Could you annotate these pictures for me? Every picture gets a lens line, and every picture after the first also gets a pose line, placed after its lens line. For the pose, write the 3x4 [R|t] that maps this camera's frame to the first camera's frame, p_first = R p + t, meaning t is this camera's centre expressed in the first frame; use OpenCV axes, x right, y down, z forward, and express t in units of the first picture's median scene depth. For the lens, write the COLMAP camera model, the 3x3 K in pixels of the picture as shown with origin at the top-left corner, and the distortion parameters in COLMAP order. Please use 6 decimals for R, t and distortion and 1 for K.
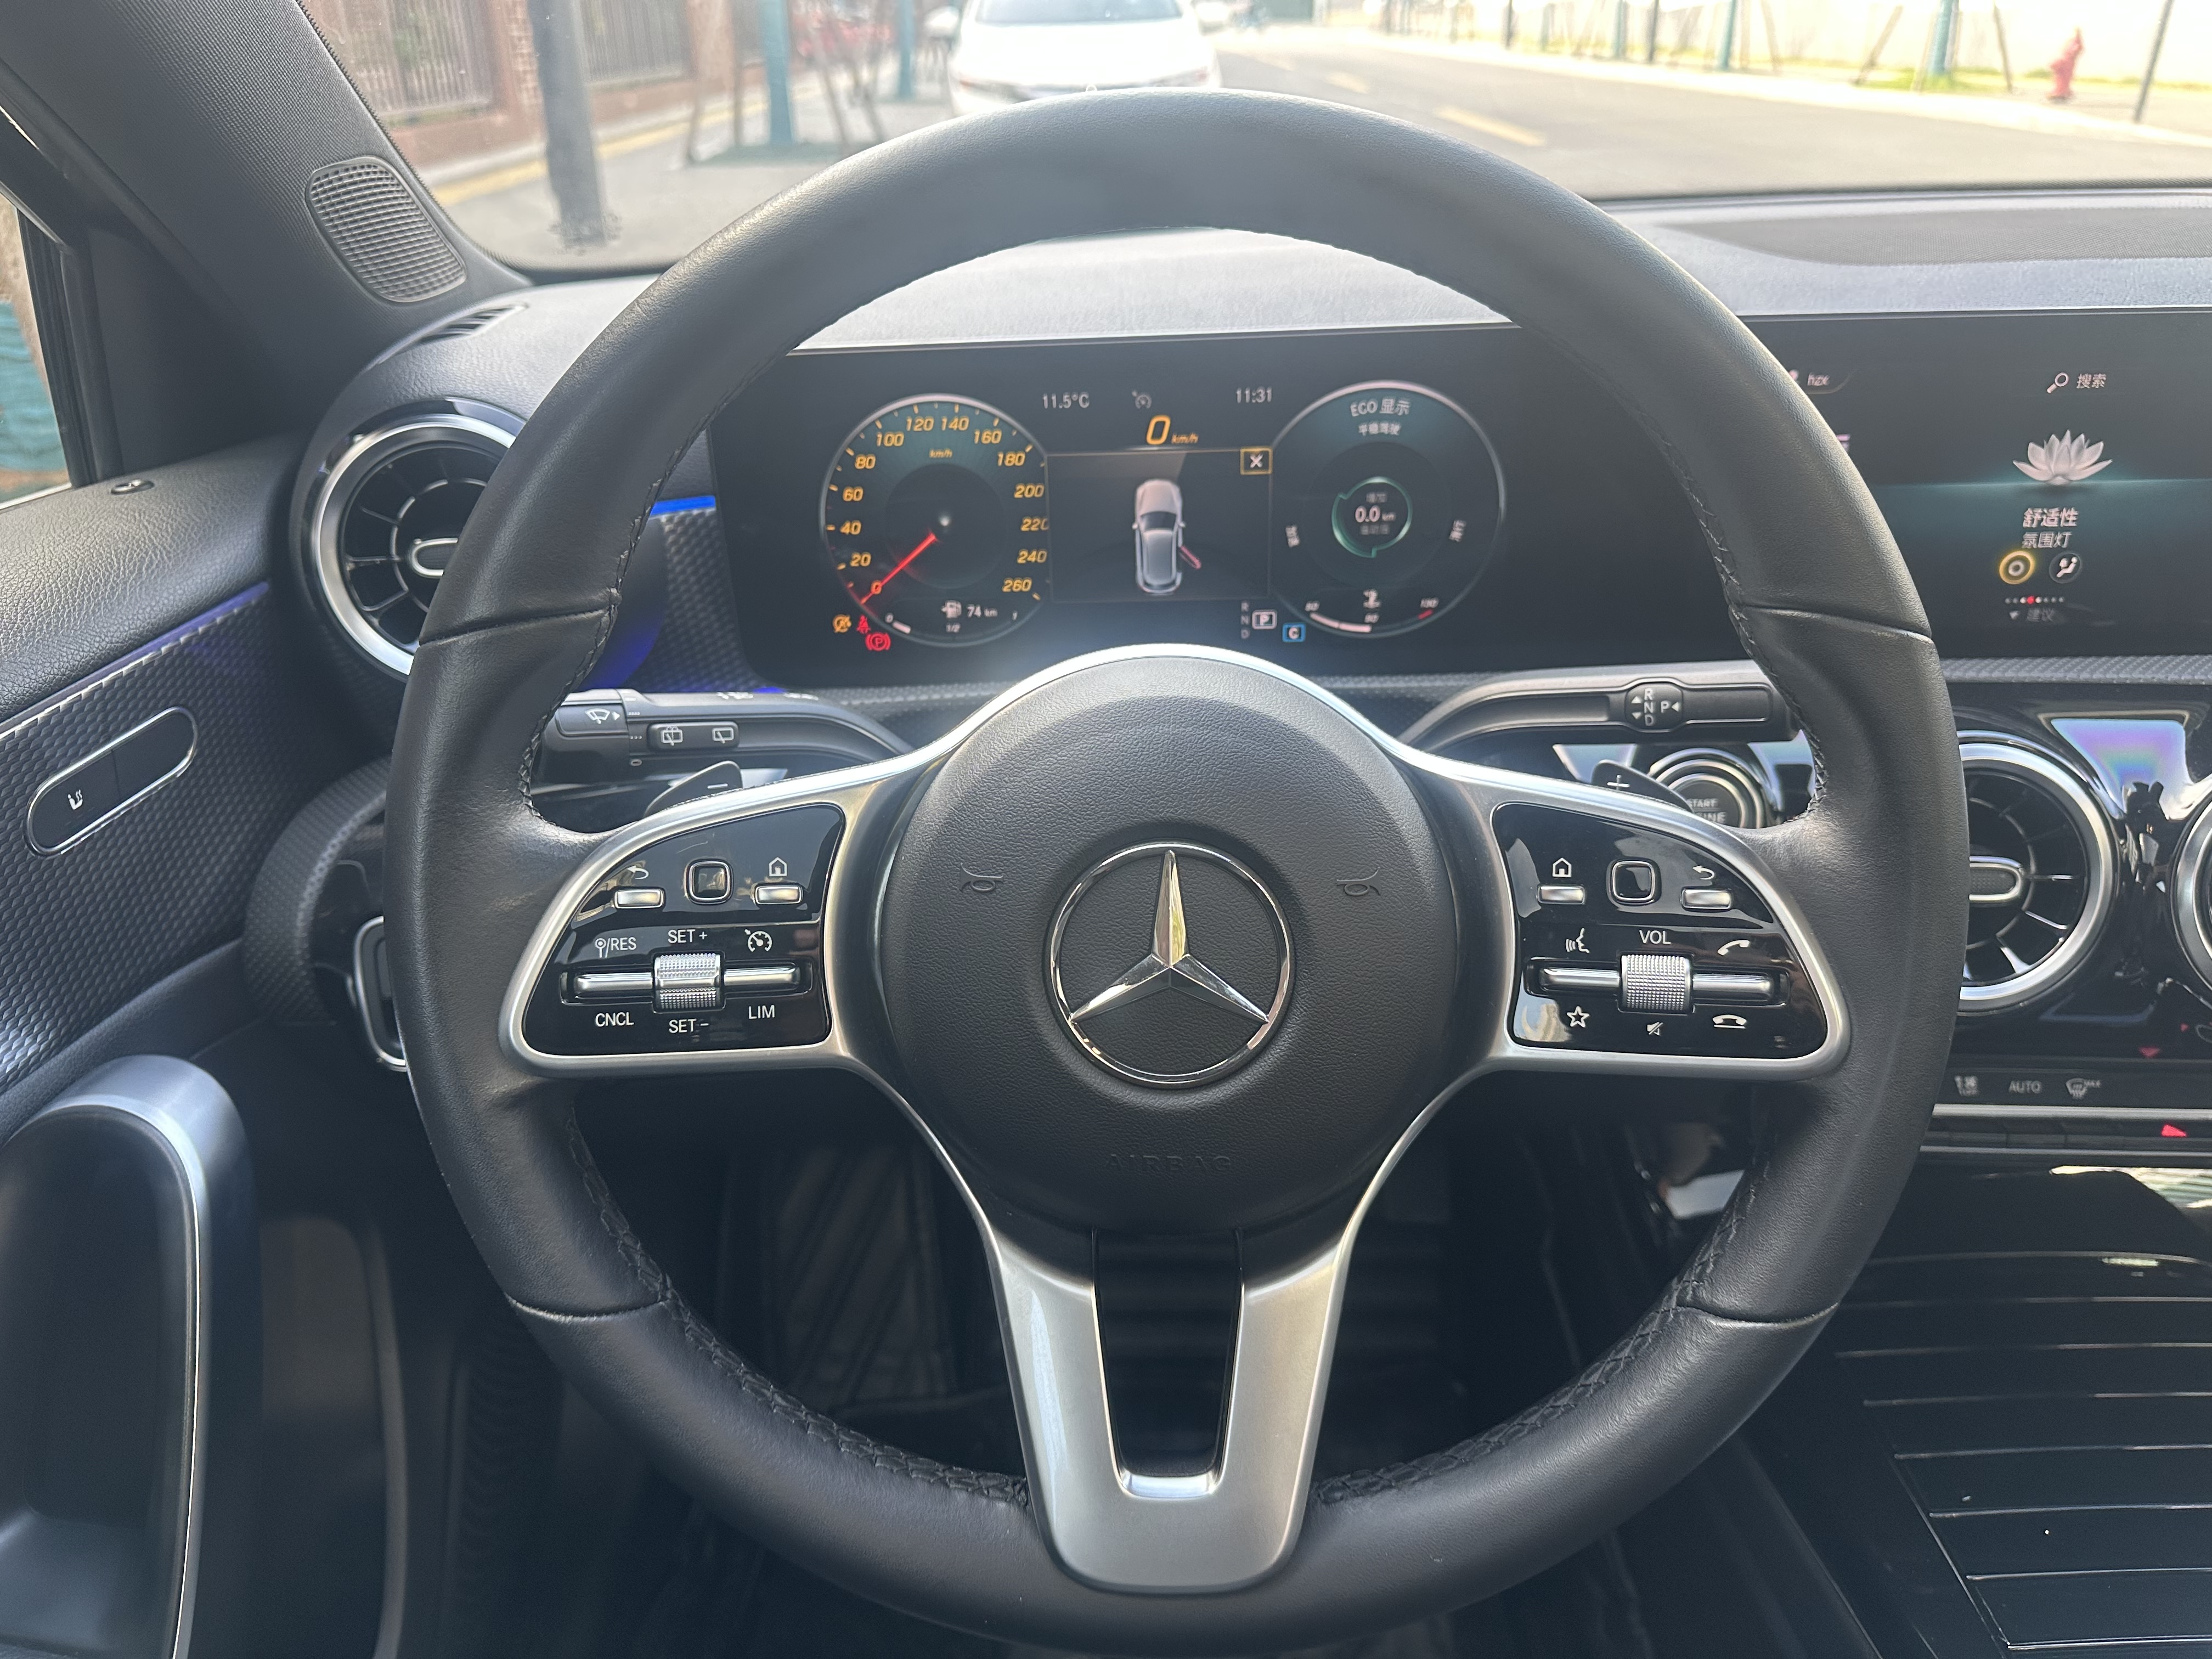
lens RADIAL K [[1541.4, 0, 1108.4], [0, 1541.4, 813.4], [0, 0, 1]] dist [0.063207, -0.094881]
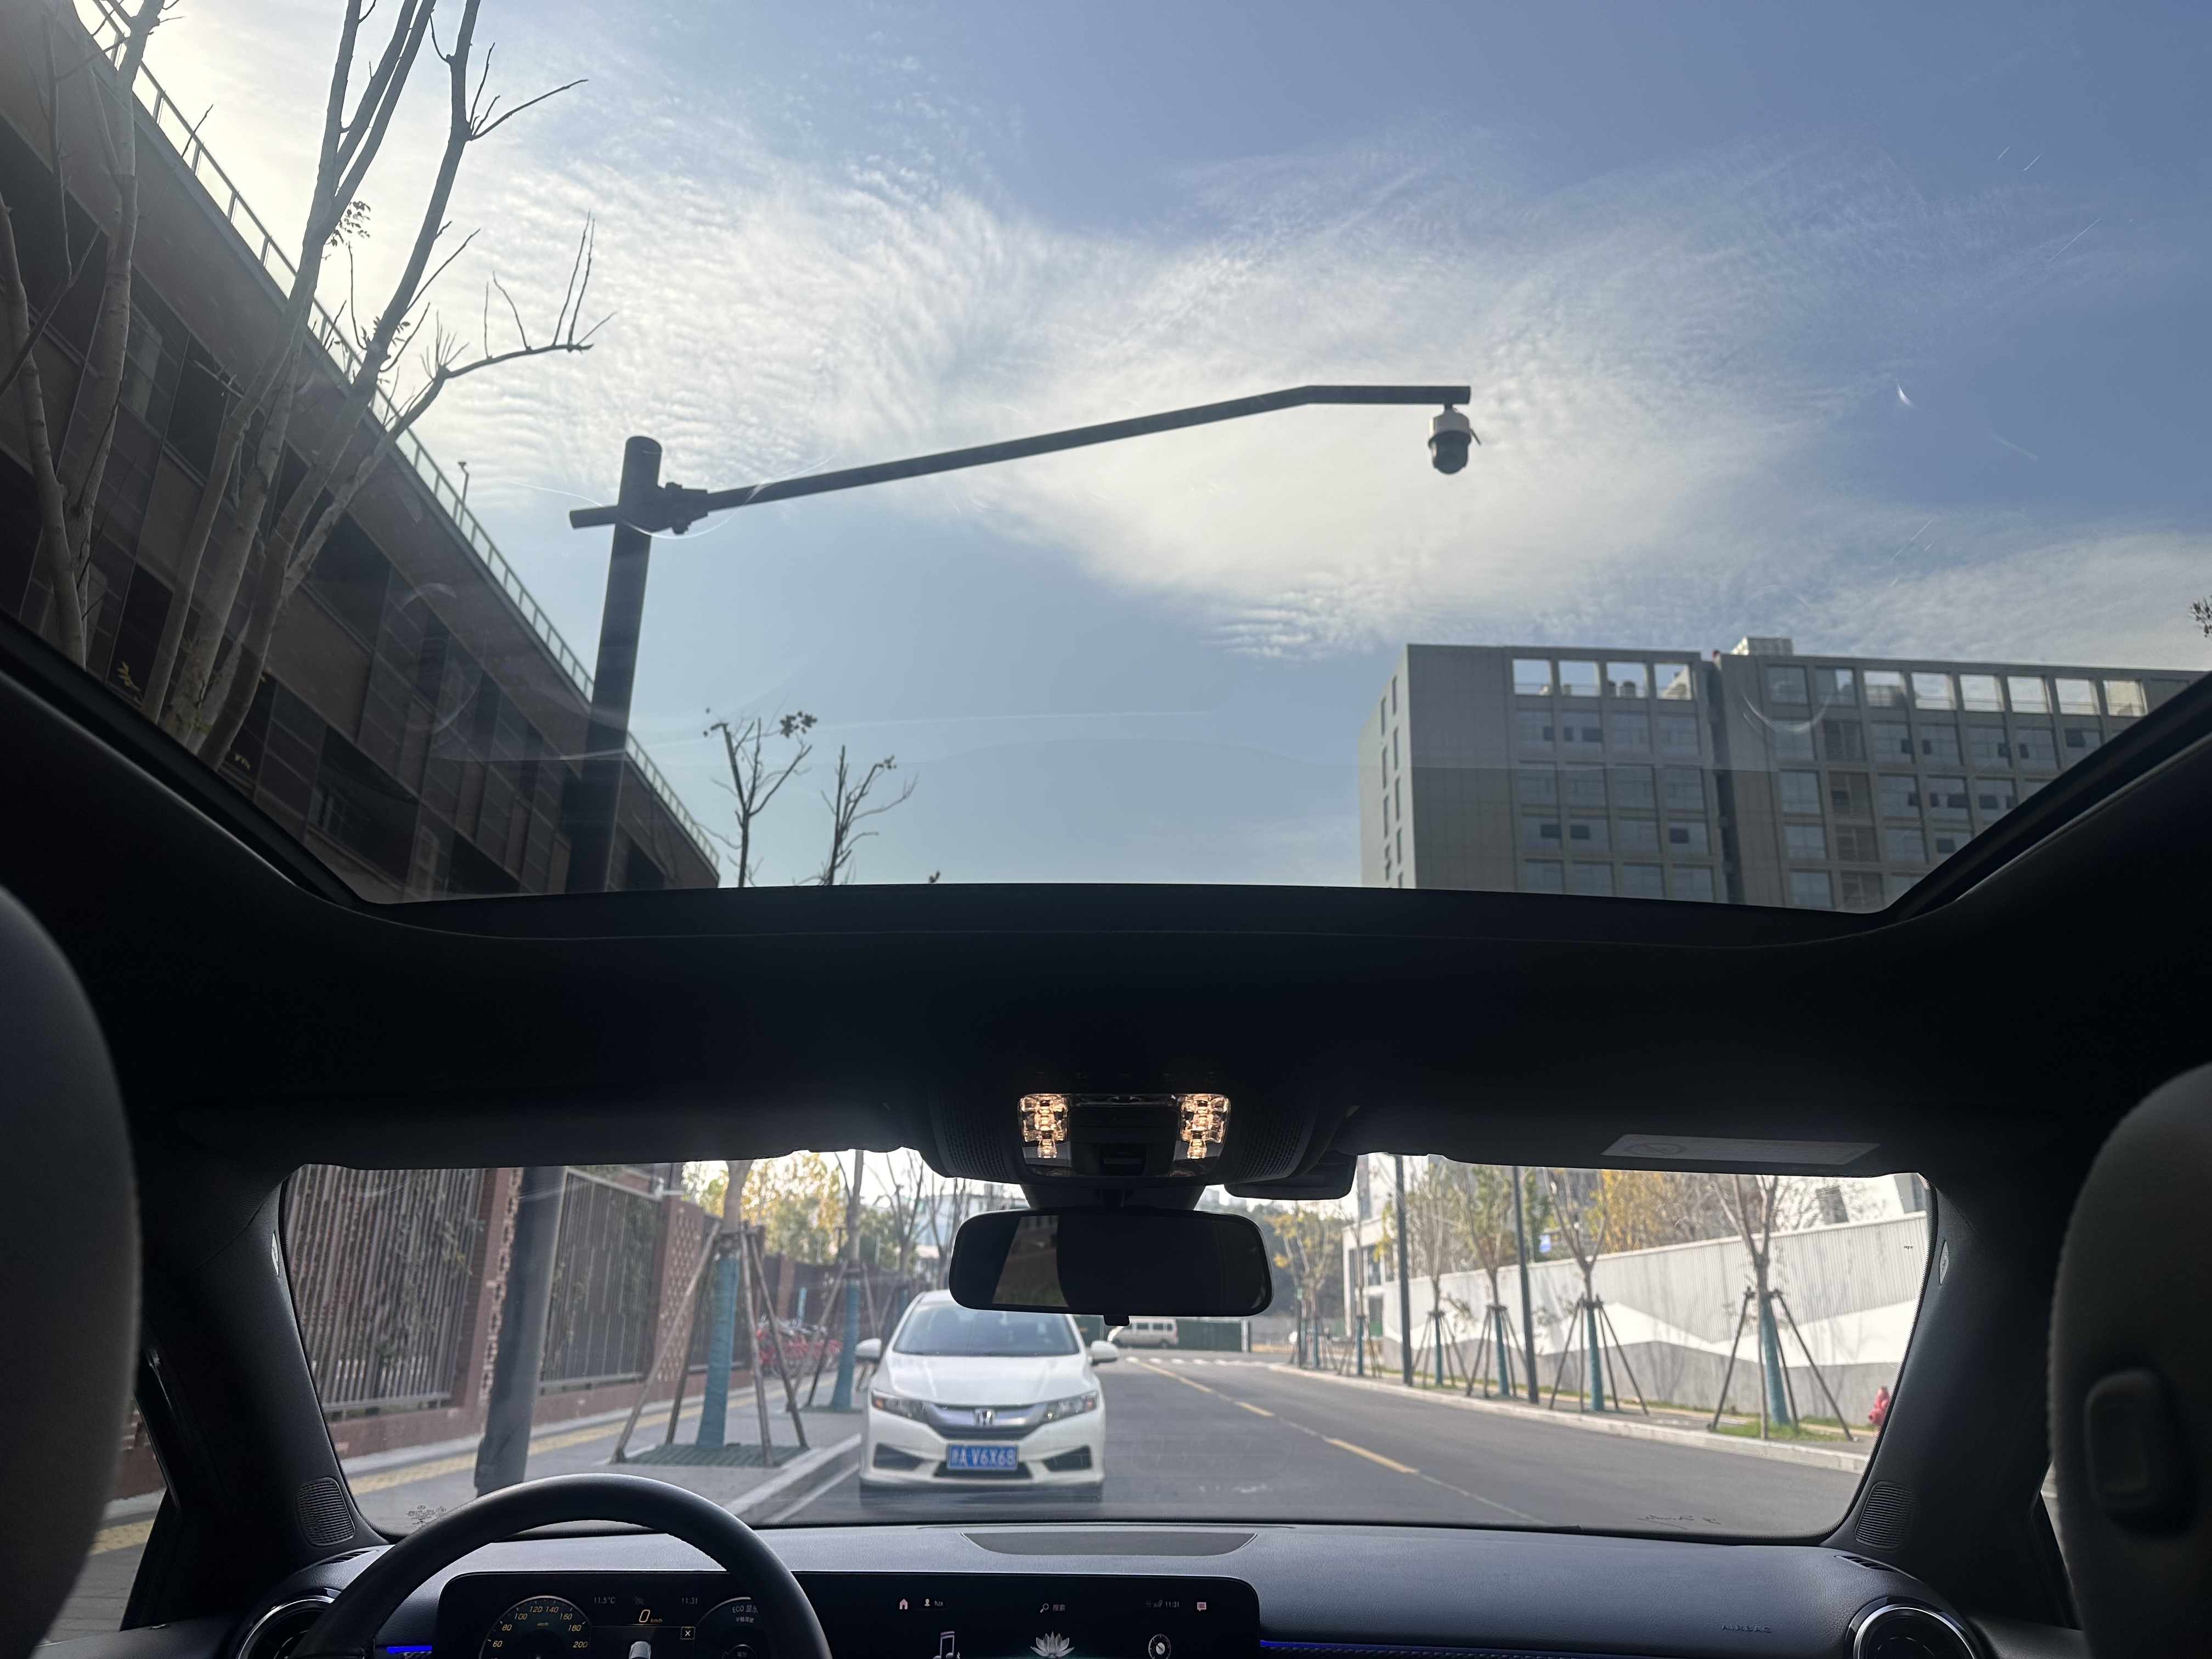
lens RADIAL K [[1541.4, 0, 1125.1], [0, 1541.4, 828.8], [0, 0, 1]] dist [0.063207, -0.094881]
pose [[0.998599, 0.048392, 0.021429, 0.600112], [-0.018904, 0.704335, -0.709616, 0.509346], [-0.049433, 0.708216, 0.704263, -1.350033]]
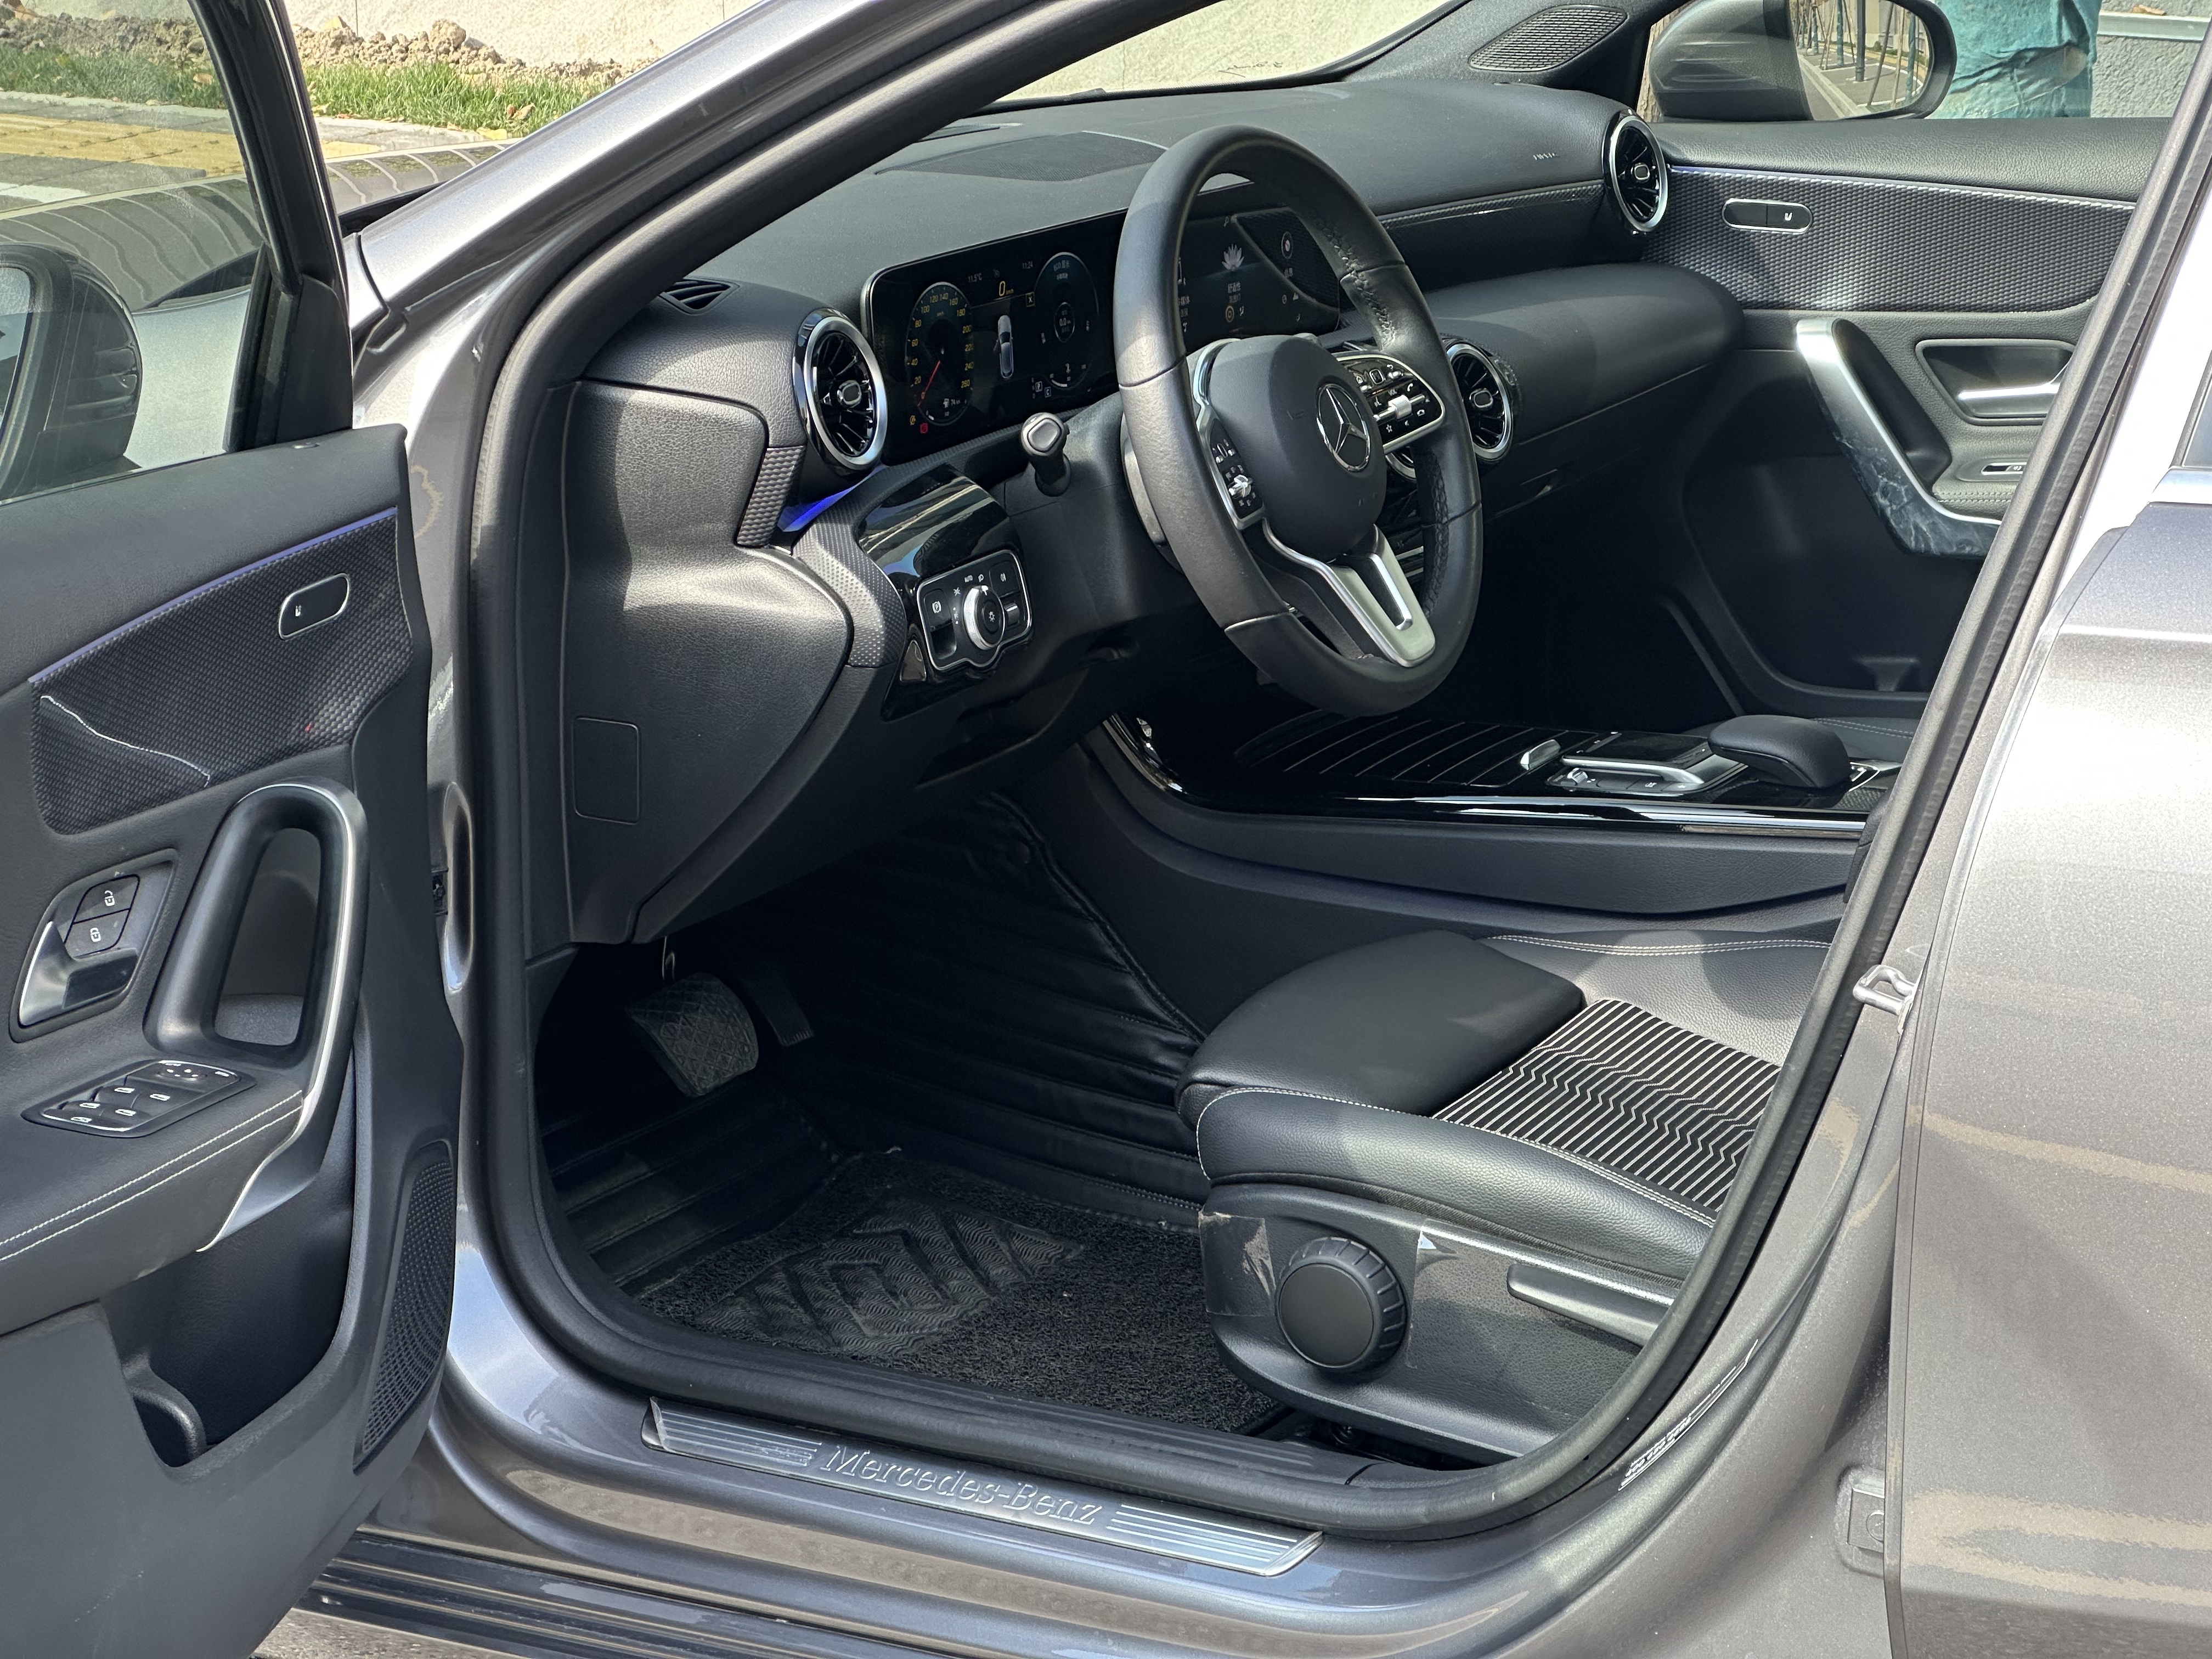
lens RADIAL K [[4885.7, 0, 1091.9], [0, 4885.7, 932.0], [0, 0, 1]] dist [0.204395, 0.000000]
pose [[0.471255, -0.208269, 0.857054, -4.965359], [0.380138, 0.924796, 0.015711, 0.398334], [-0.795873, 0.318395, 0.514986, -1.796259]]
